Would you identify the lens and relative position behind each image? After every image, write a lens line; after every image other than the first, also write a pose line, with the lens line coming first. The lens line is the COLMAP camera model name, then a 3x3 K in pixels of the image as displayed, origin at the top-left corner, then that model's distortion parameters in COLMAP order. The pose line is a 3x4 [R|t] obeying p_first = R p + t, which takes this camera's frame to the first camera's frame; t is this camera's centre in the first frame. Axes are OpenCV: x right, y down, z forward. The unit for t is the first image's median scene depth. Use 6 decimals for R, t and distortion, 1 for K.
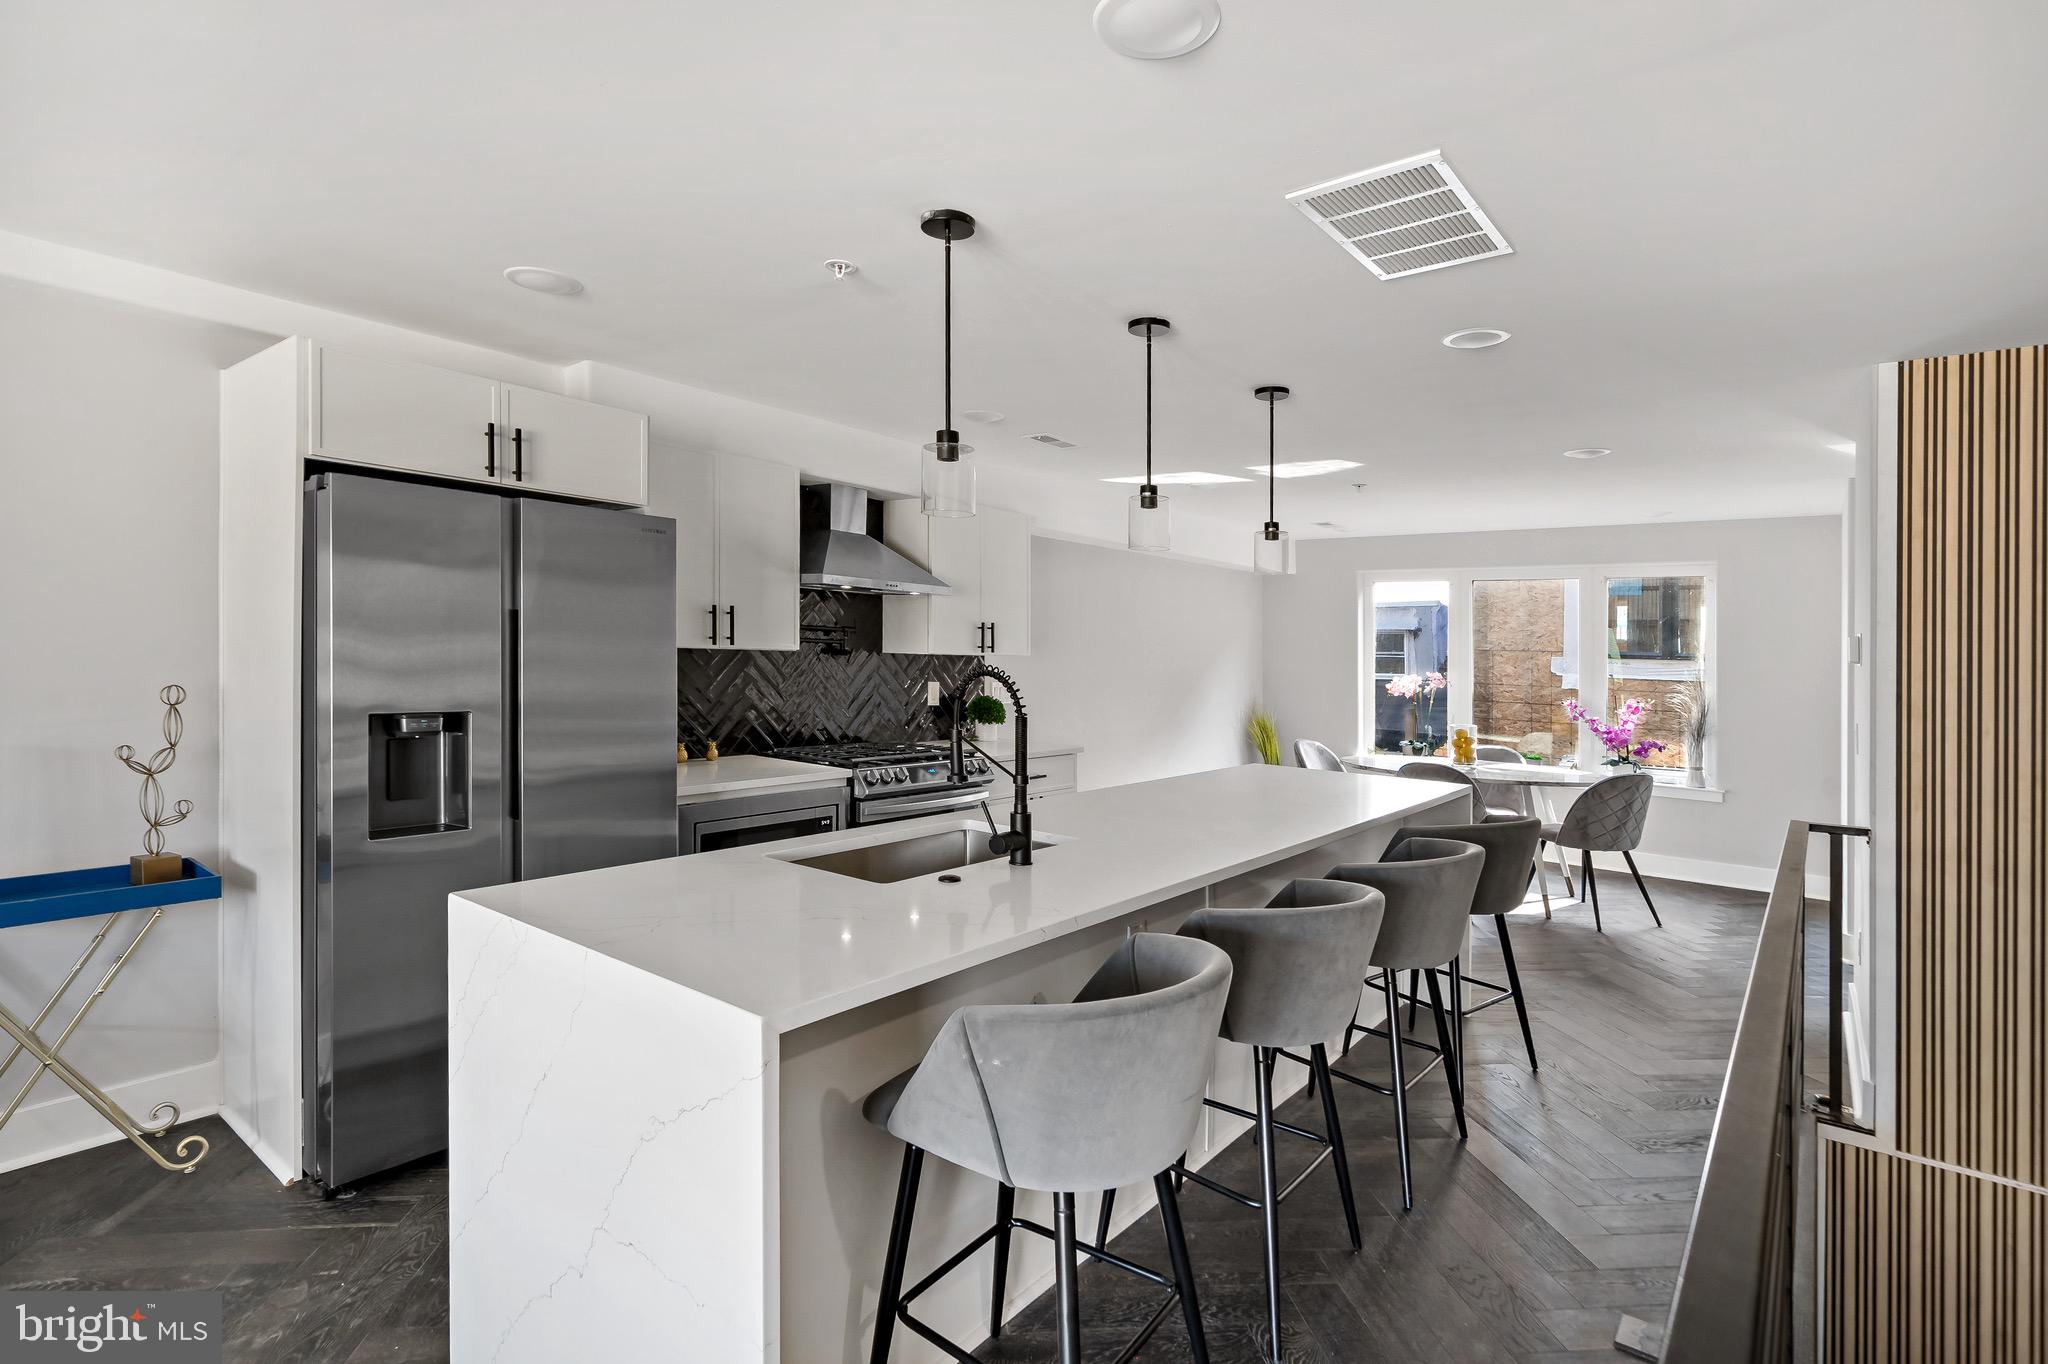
lens RADIAL K [[973.5, 0, 1019.3], [0, 973.5, 658.4], [0, 0, 1]] dist [0.013717, -0.000087]
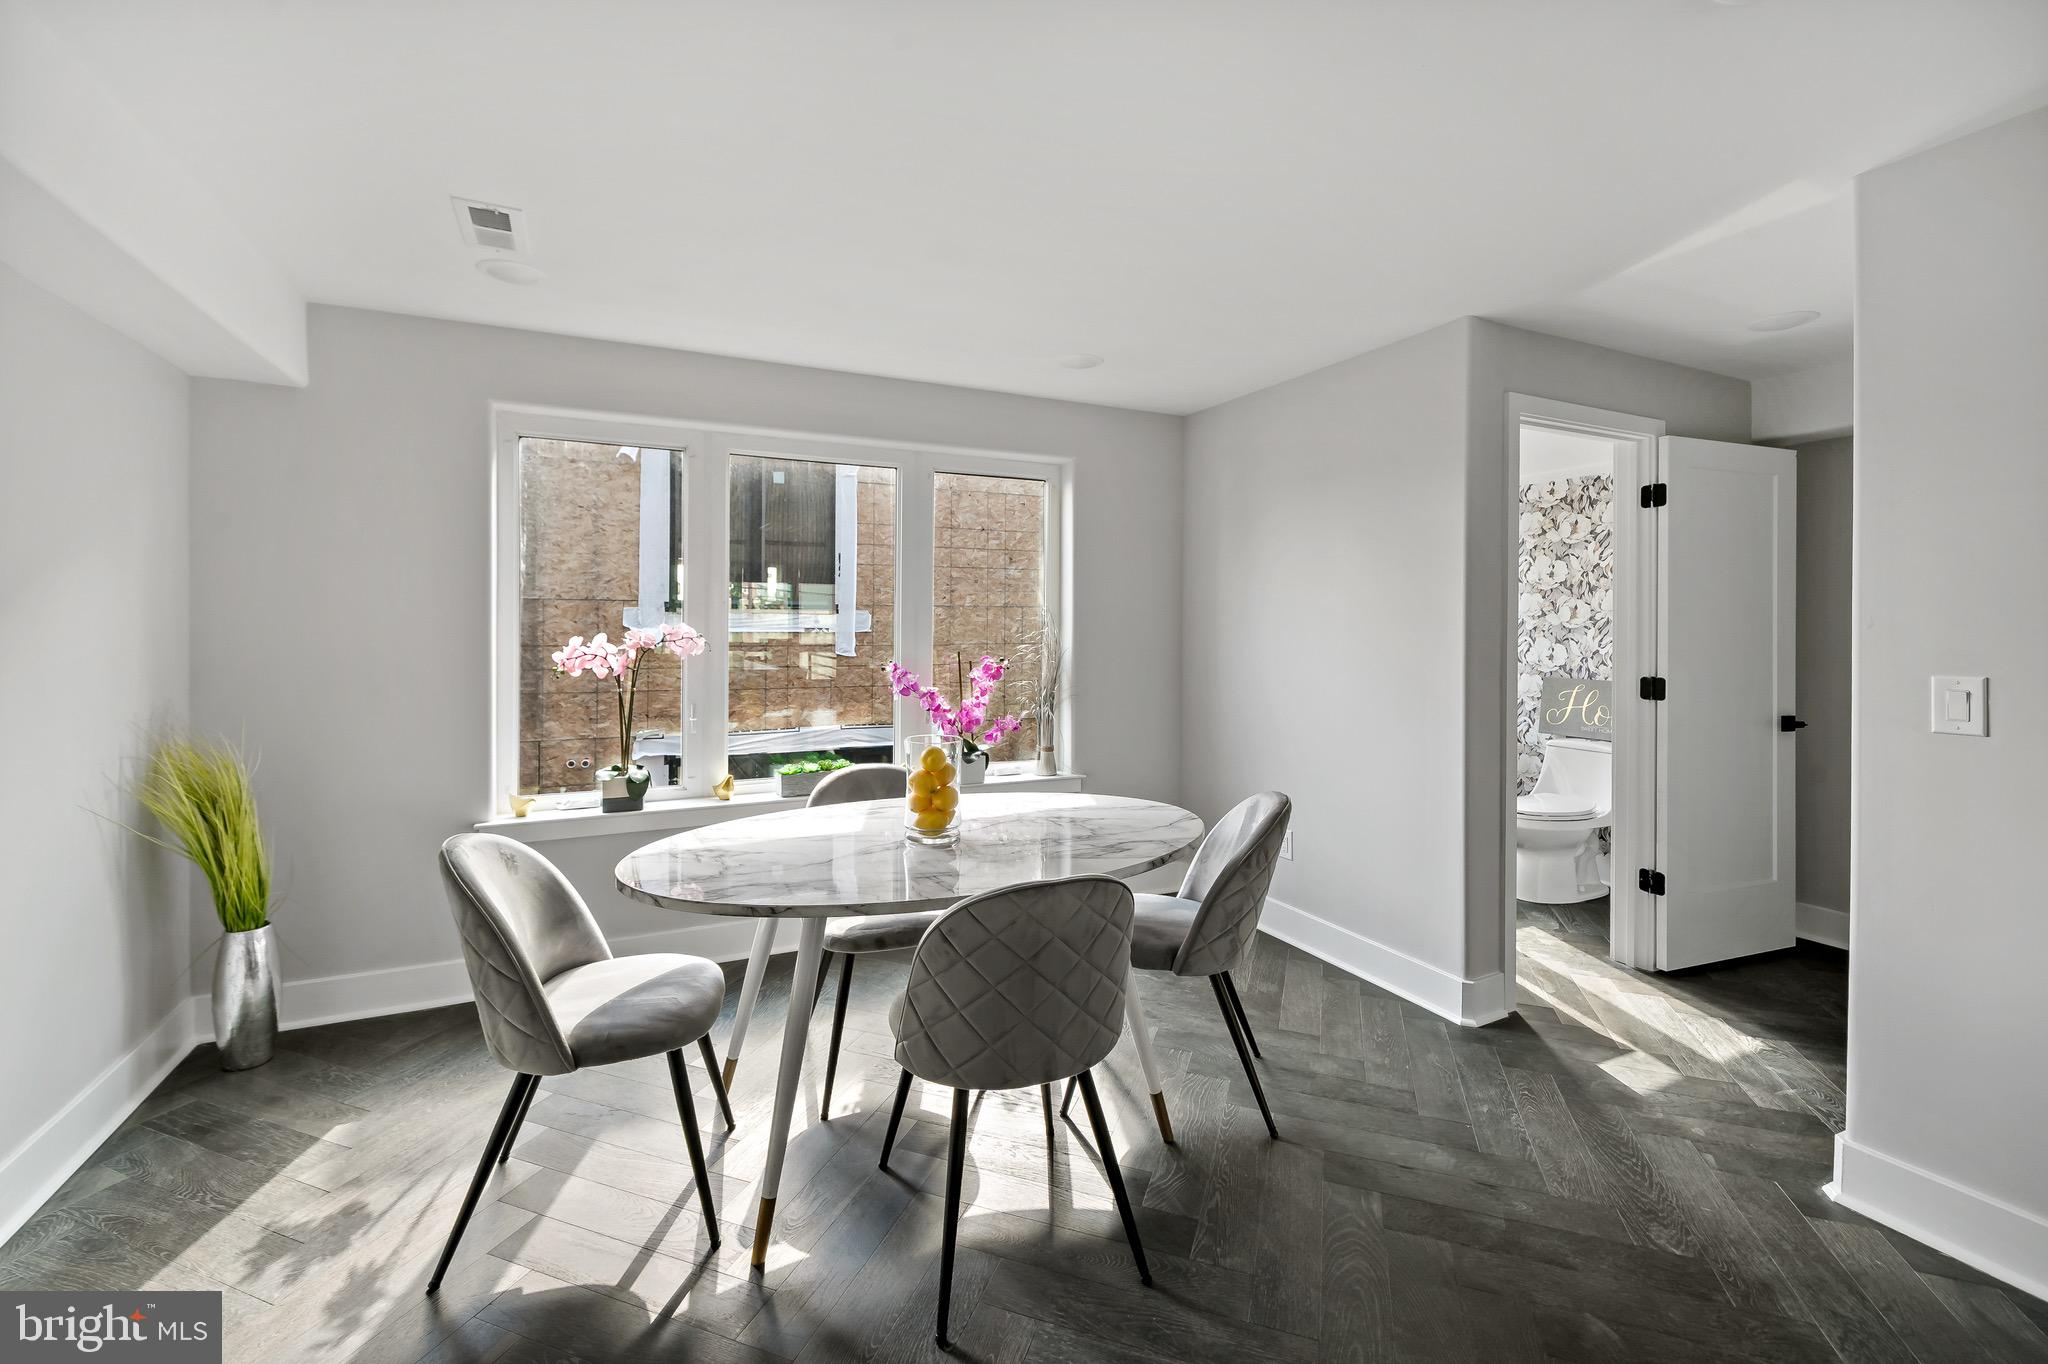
lens RADIAL K [[830.8, 0, 1018.6], [0, 830.8, 605.9], [0, 0, 1]] dist [-0.000552, -0.000040]
pose [[0.416880, 0.001968, 0.908959, 0.218446], [0.014418, 0.999858, -0.008778, 0.022379], [-0.908847, 0.016765, 0.416793, 1.309906]]
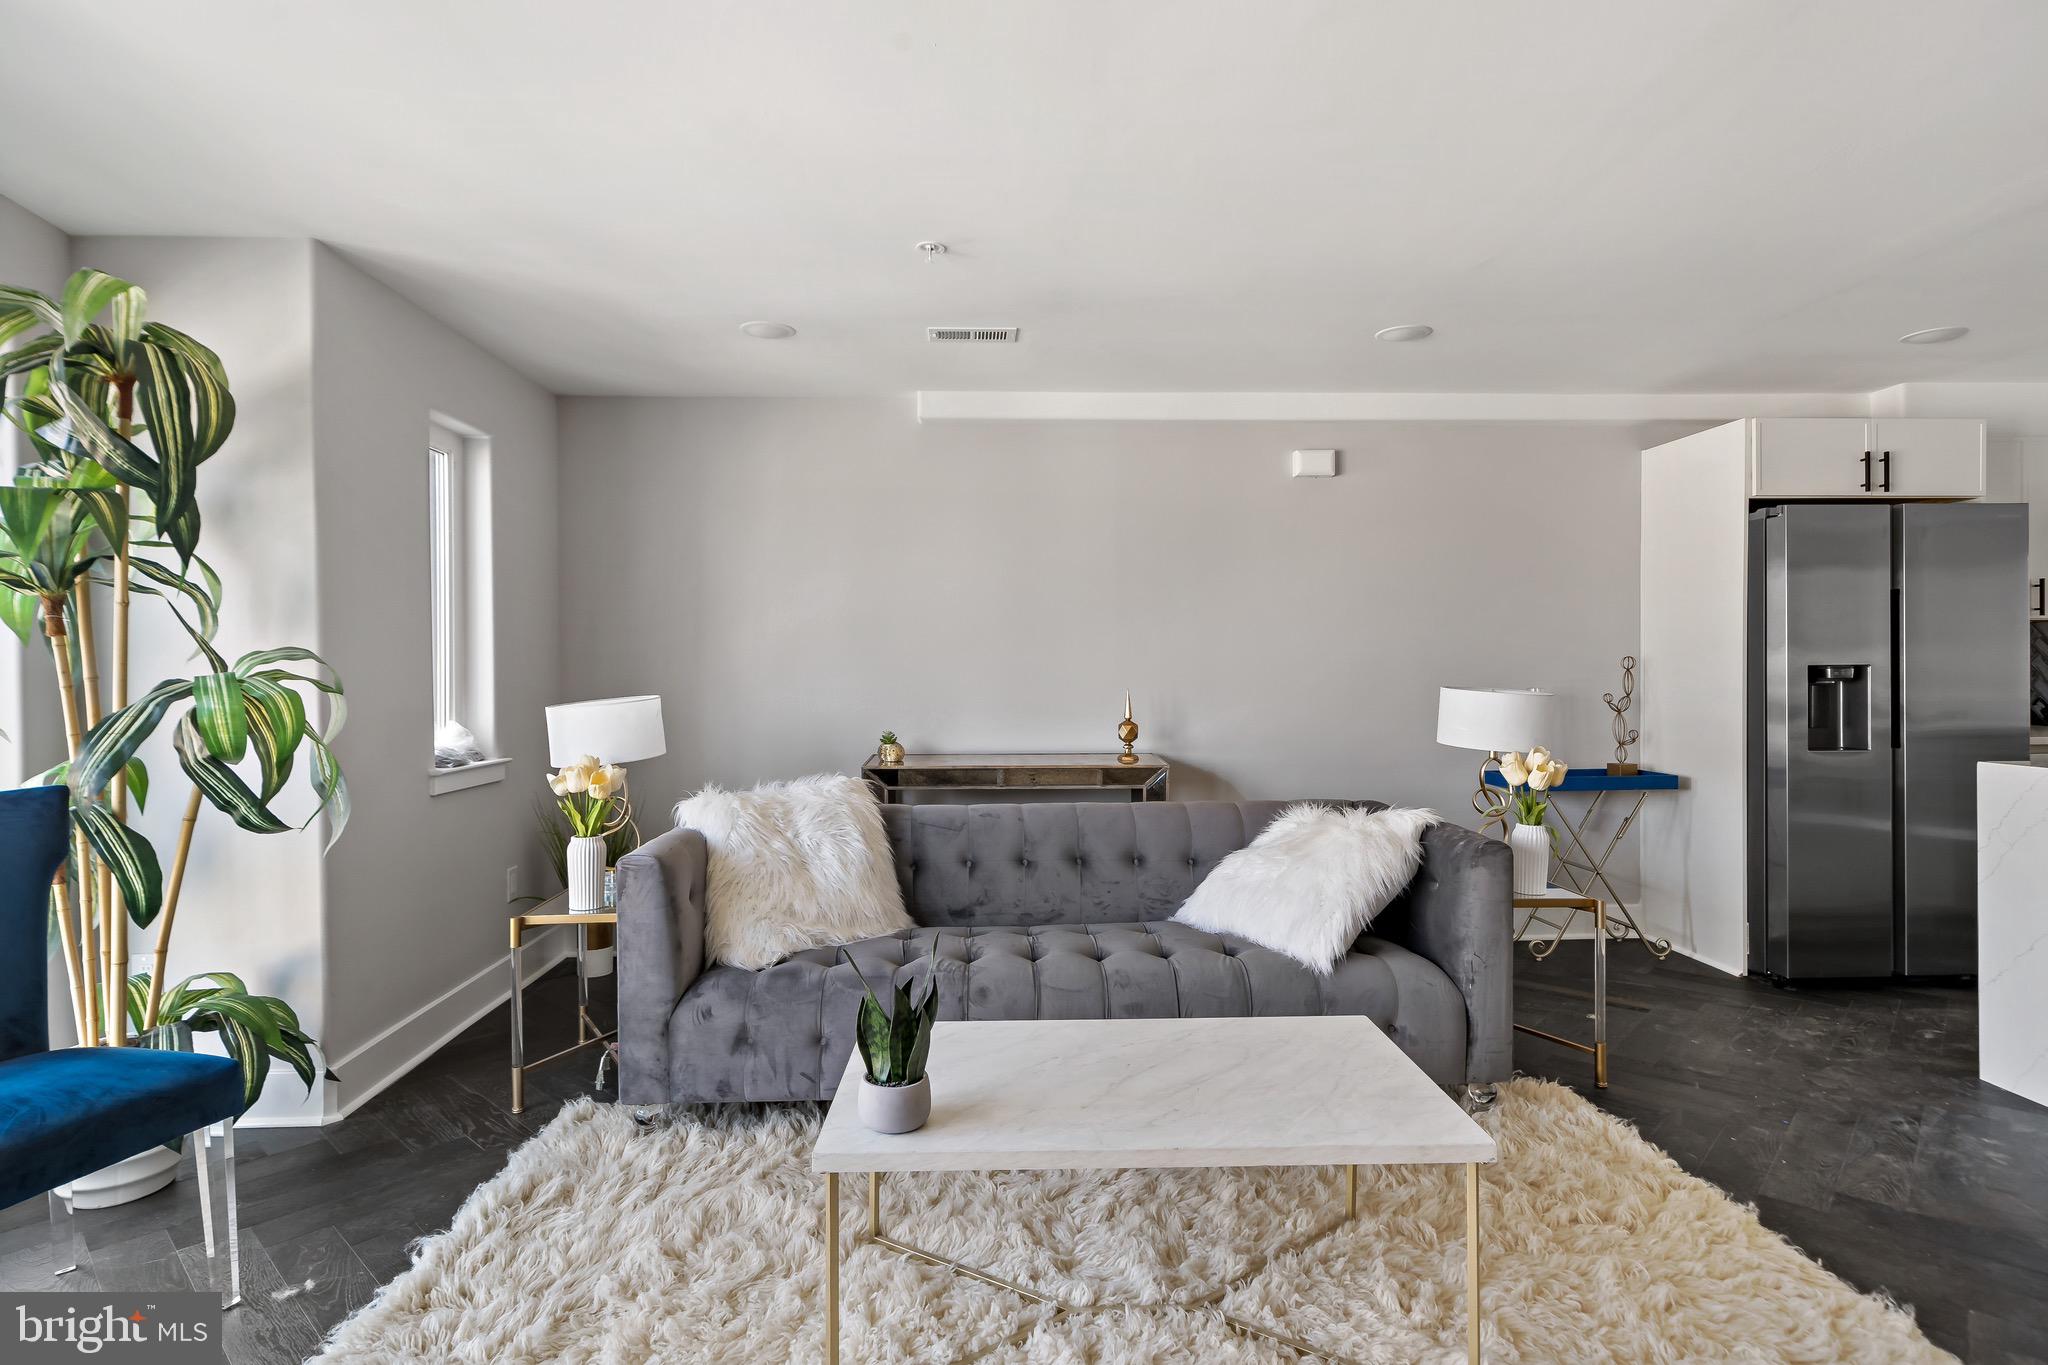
lens RADIAL K [[1057.6, 0, 1041.6], [0, 1057.6, 709.4], [0, 0, 1]] dist [0.002577, 0.000654]
pose [[0.660290, -0.007804, -0.750970, -0.146075], [0.023746, 0.999663, 0.010491, 0.051136], [0.750635, -0.024760, 0.660253, -0.594304]]
